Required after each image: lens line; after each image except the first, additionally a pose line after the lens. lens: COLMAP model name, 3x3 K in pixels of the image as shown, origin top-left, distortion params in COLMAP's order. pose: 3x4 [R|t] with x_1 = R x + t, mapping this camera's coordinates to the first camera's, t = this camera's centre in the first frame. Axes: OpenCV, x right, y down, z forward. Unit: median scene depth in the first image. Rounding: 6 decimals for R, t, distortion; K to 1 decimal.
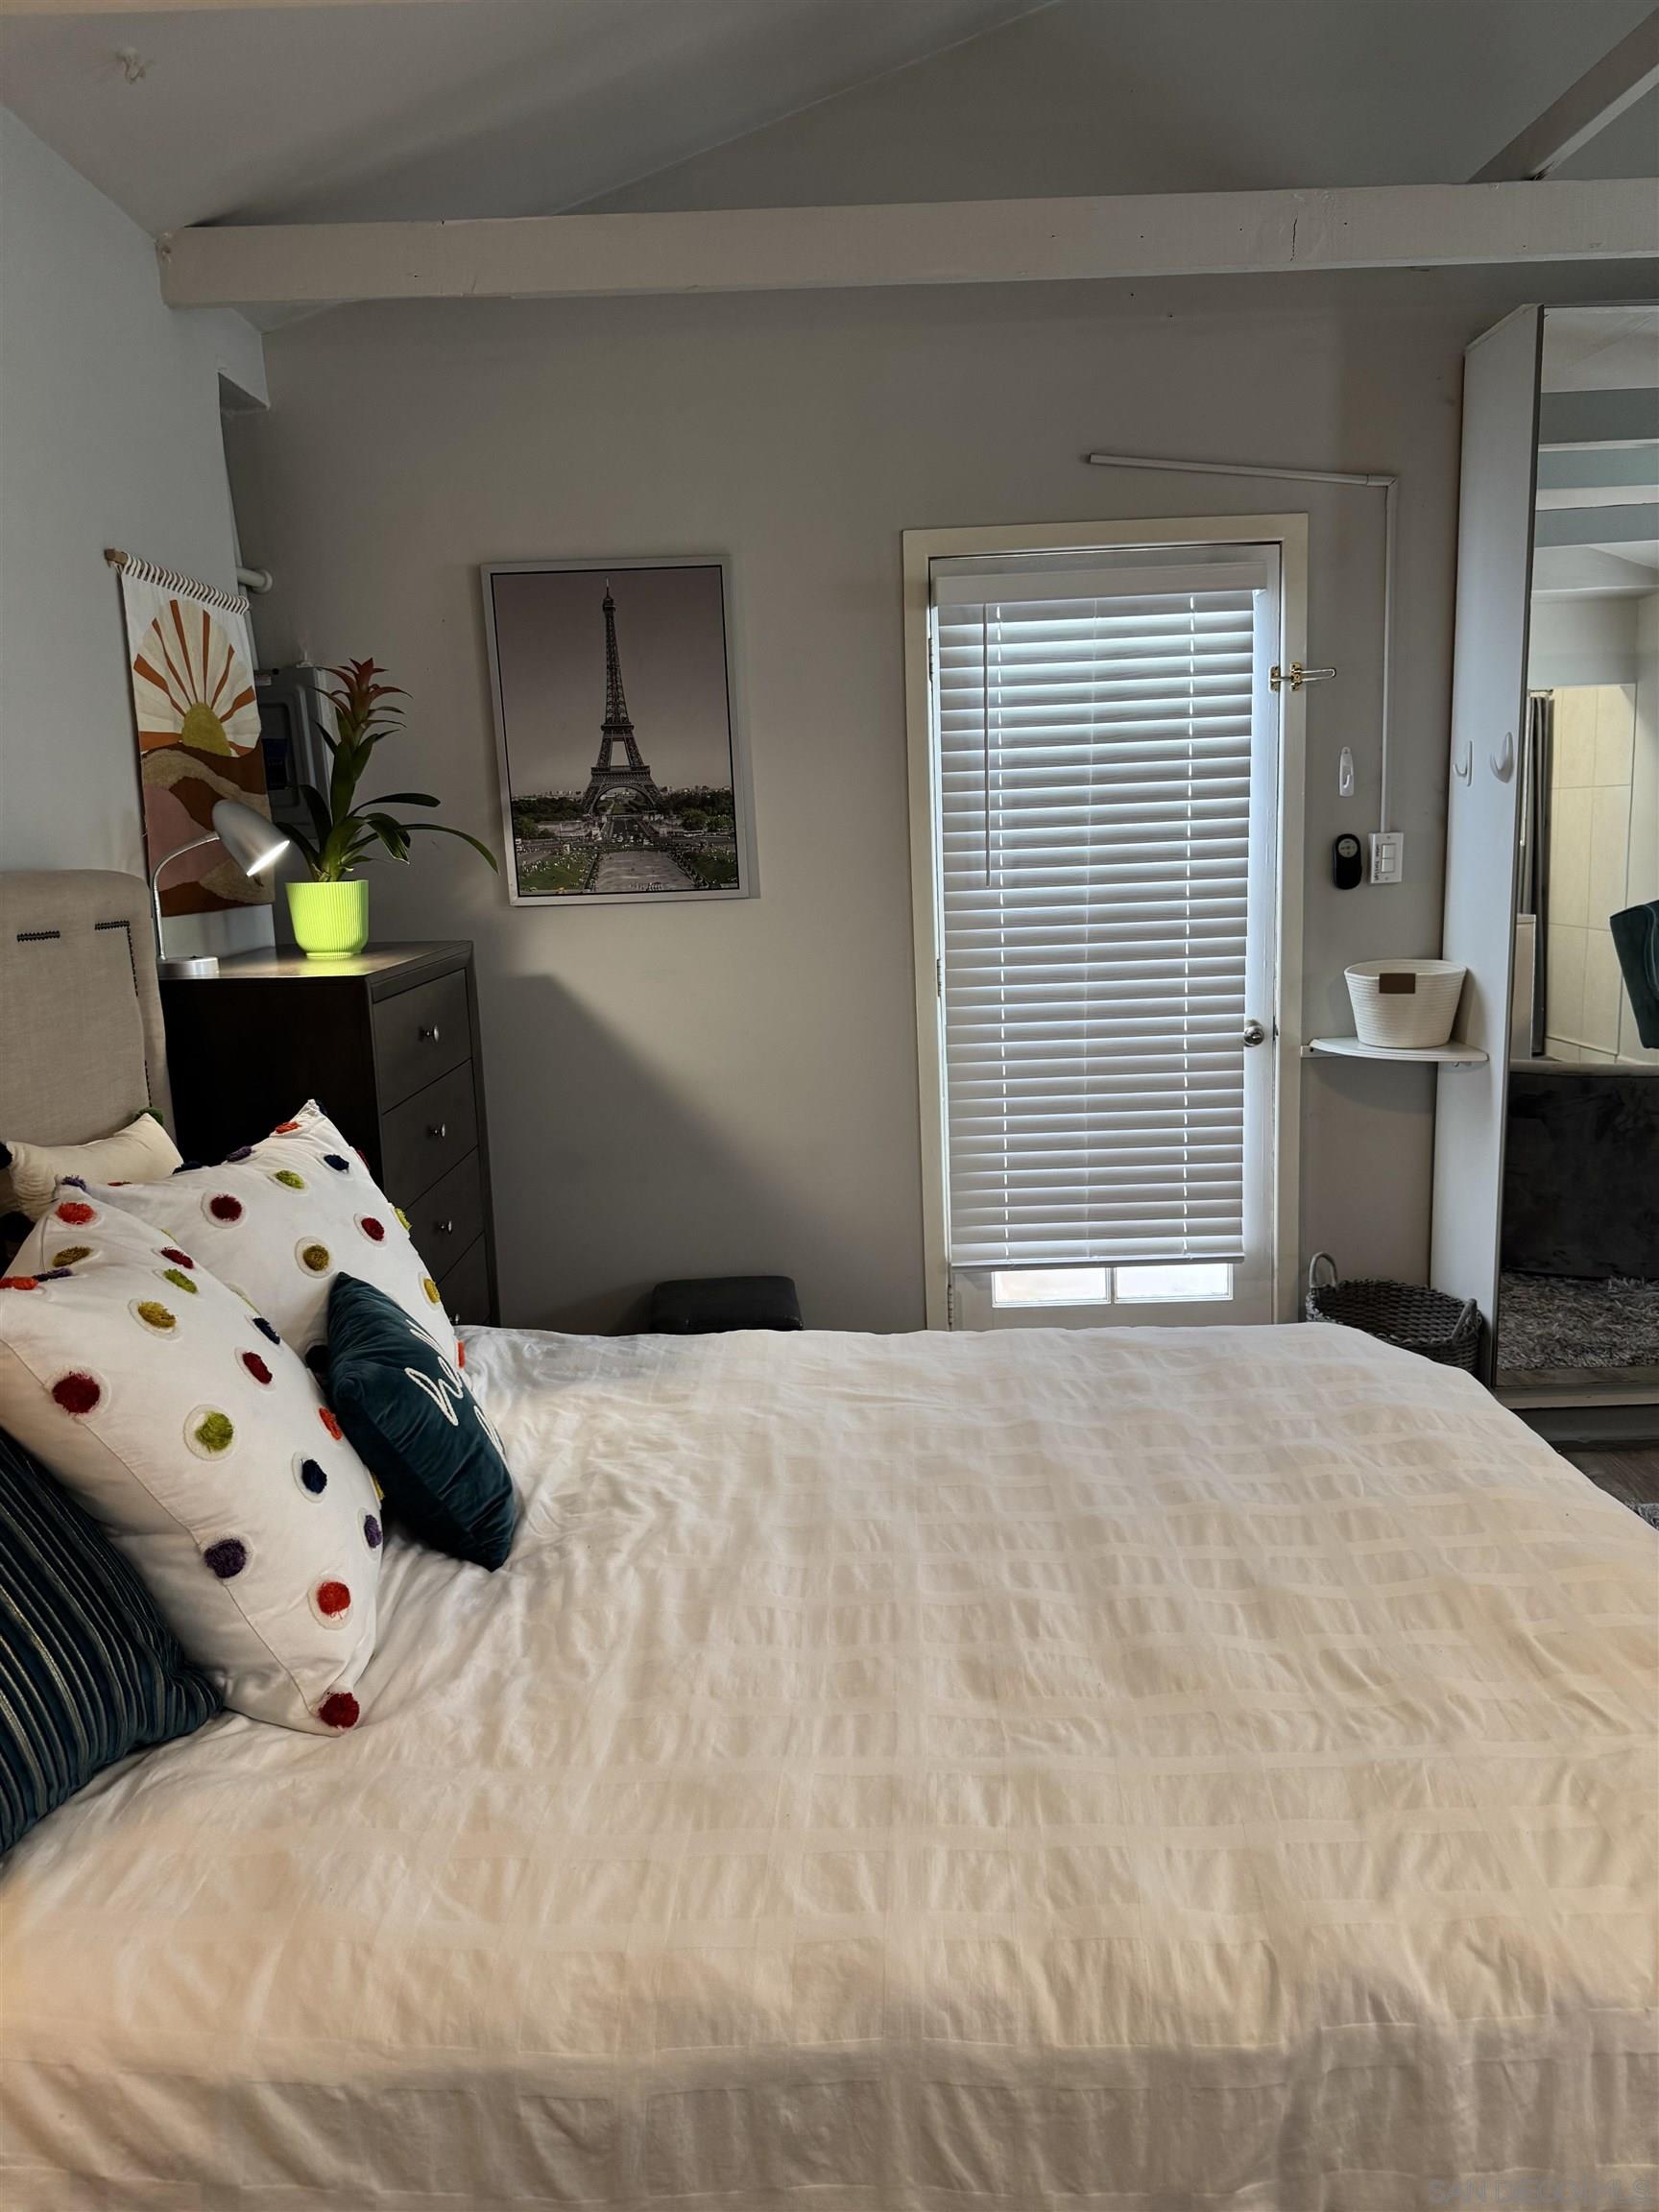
lens RADIAL K [[1559.4, 0, 822.7], [0, 1559.4, 1117.1], [0, 0, 1]] dist [0.057067, -0.071475]
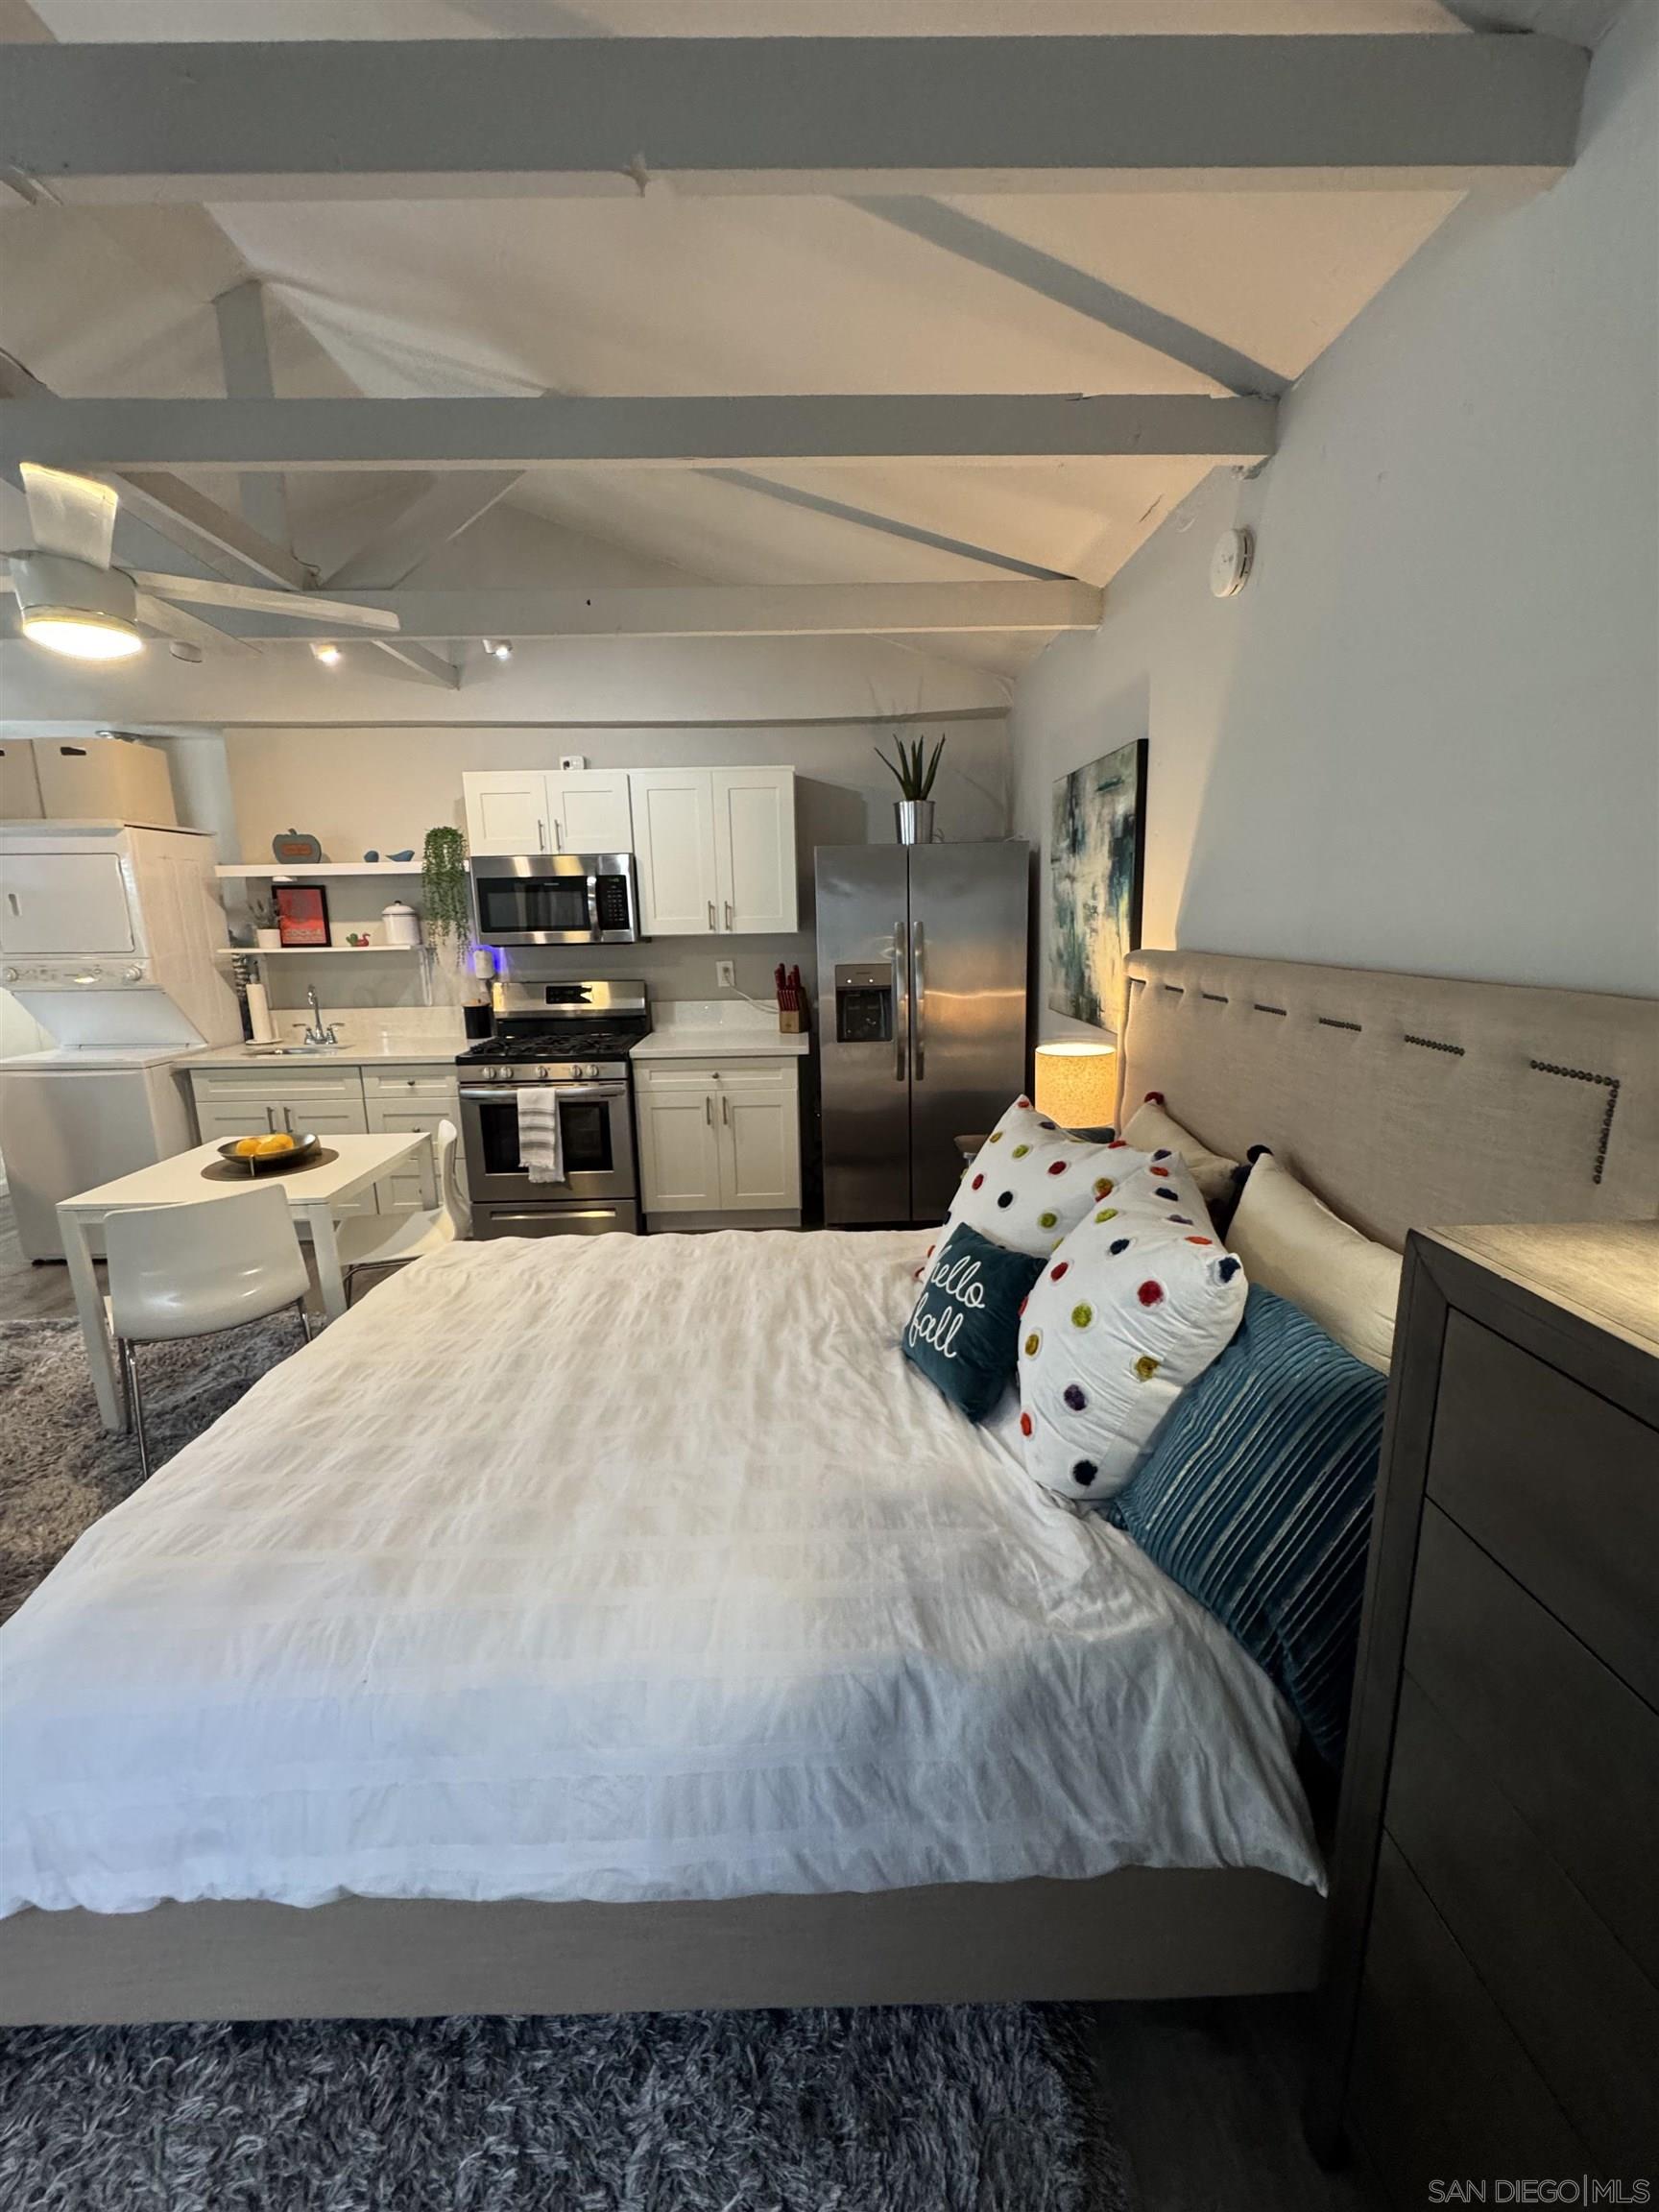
lens RADIAL K [[884.9, 0, 827.0], [0, 884.9, 1101.5], [0, 0, 1]] dist [-0.003191, 0.000385]
pose [[-0.998245, 0.057353, -0.014777, -0.112486], [0.047209, 0.921198, 0.386220, -0.377717], [0.035764, 0.384845, -0.922288, 1.797129]]
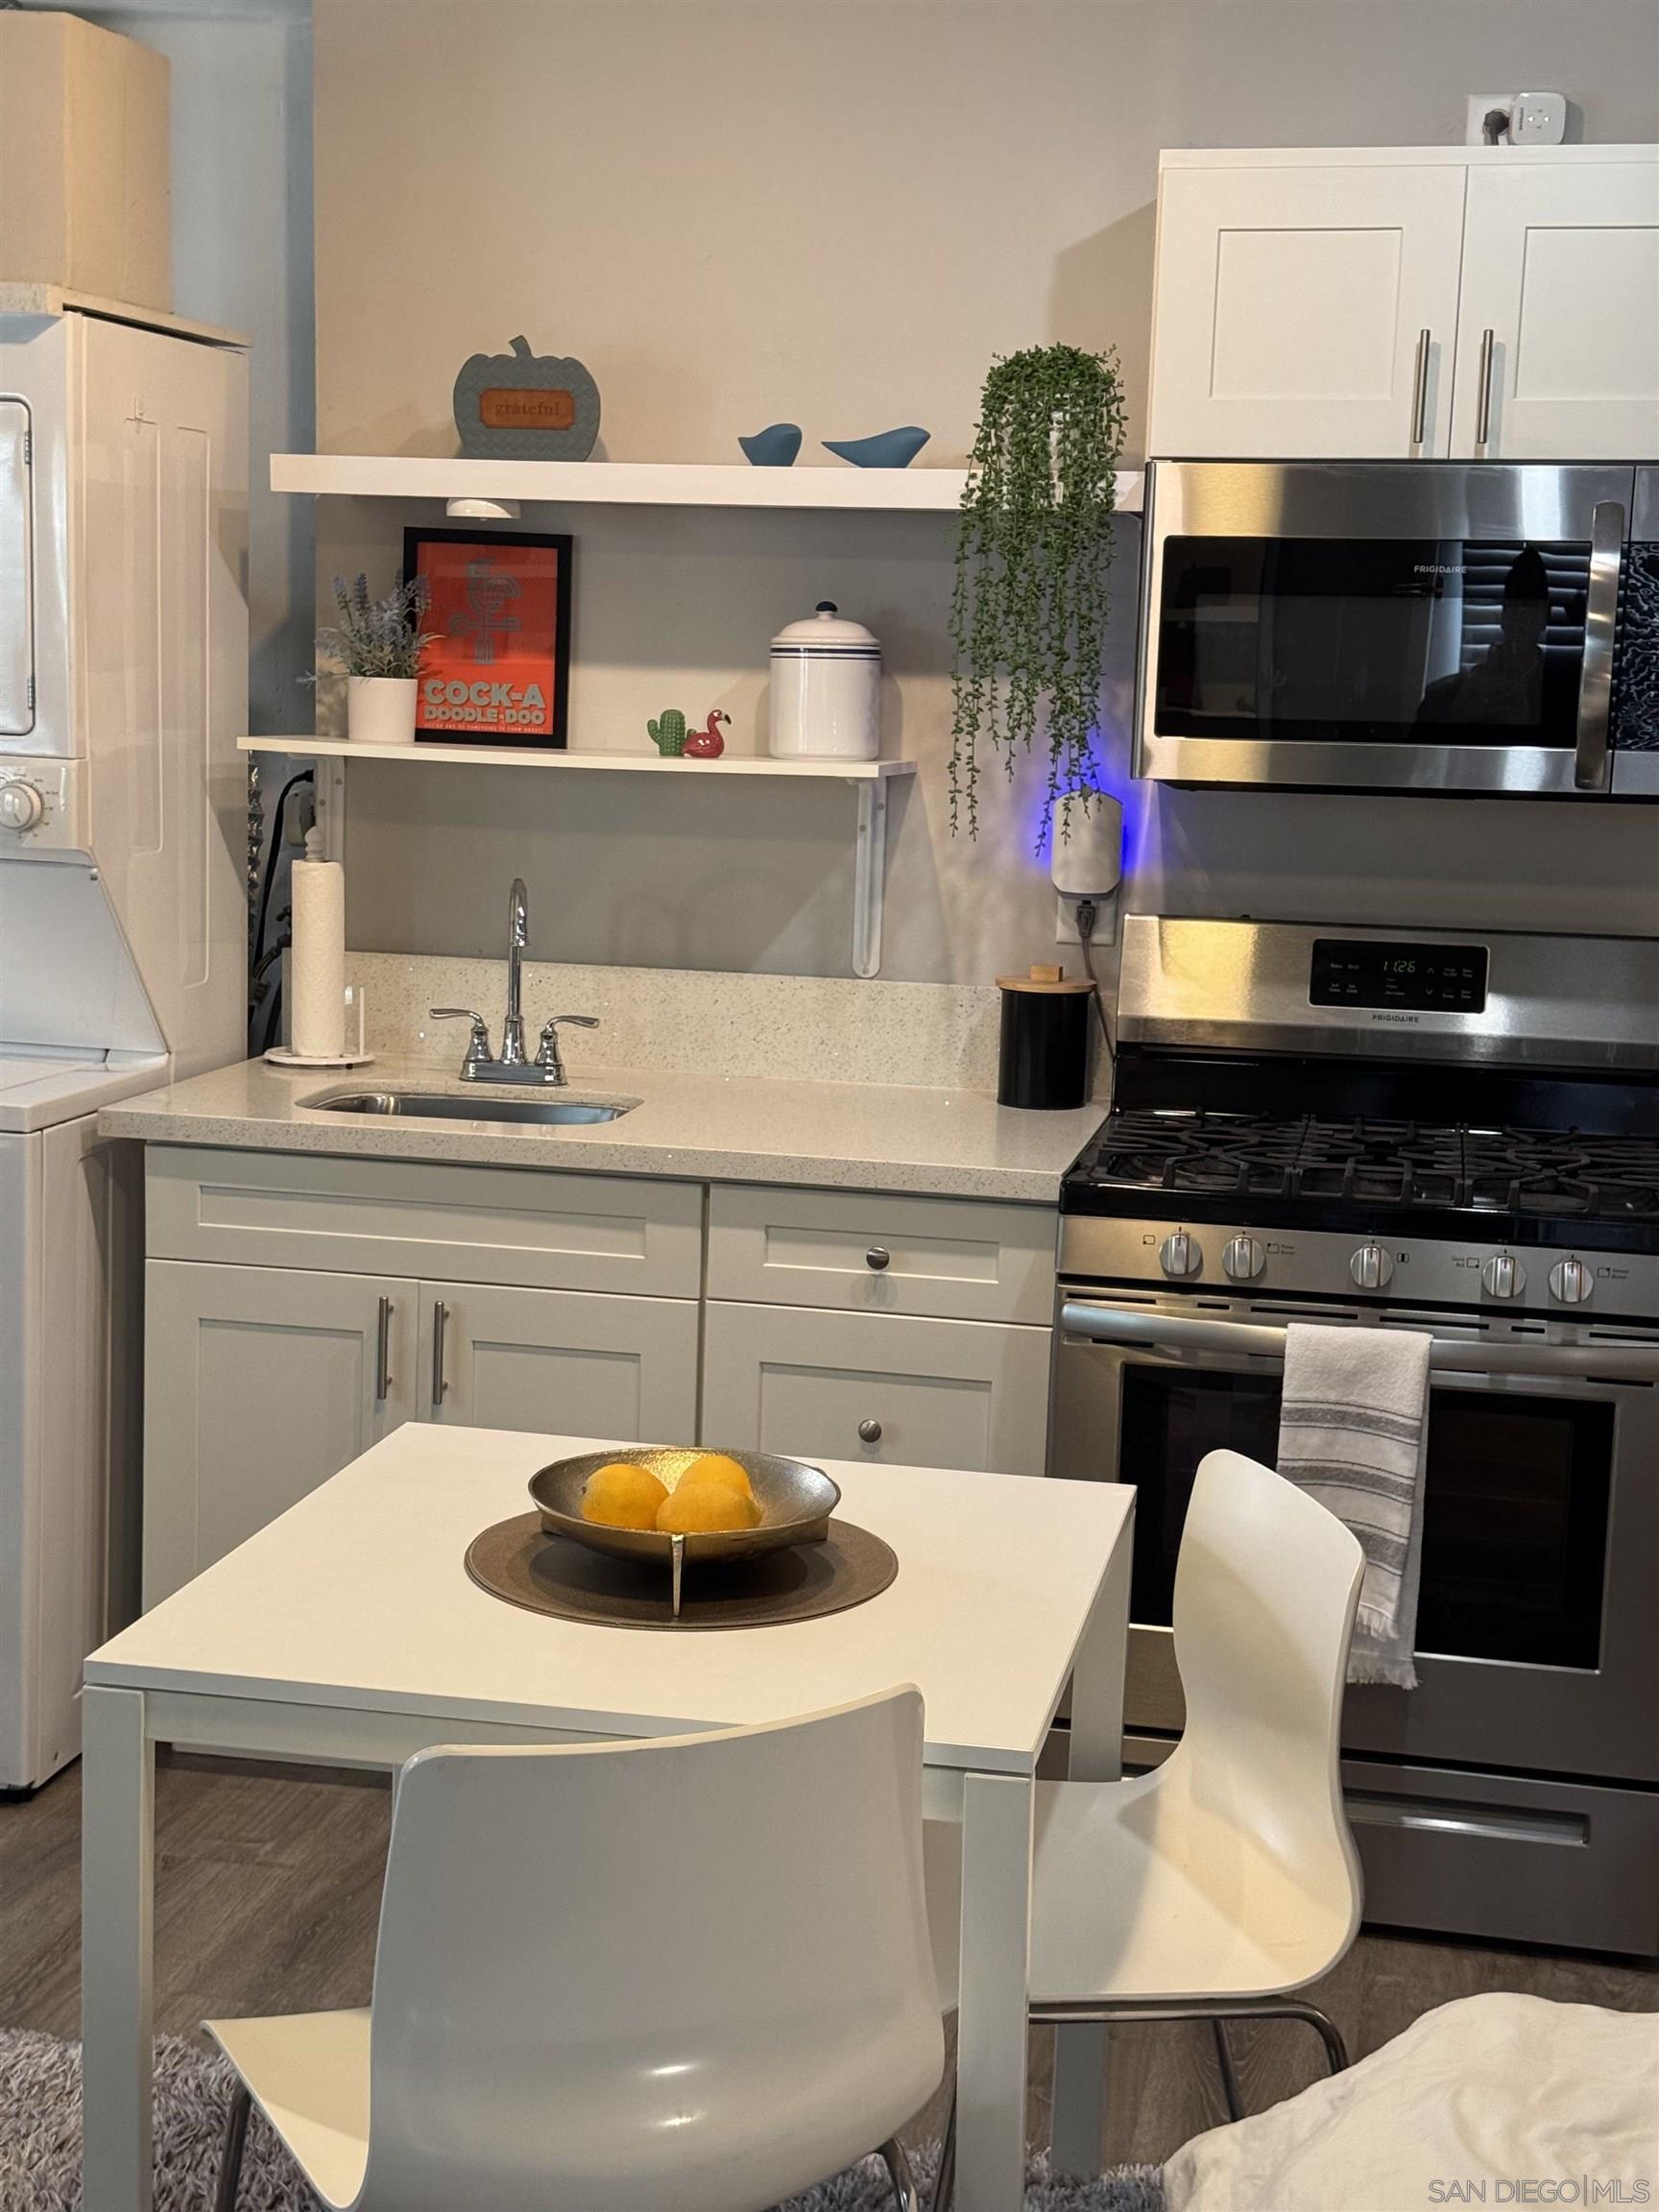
lens RADIAL K [[3084.4, 0, 831.8], [0, 3084.4, 1121.4], [0, 0, 1]] dist [0.150125, -0.292803]
pose [[-0.979129, -0.026938, 0.201445, 0.467557], [0.040197, 0.945930, 0.321871, -0.394798], [-0.199224, 0.323251, -0.925105, 1.661937]]
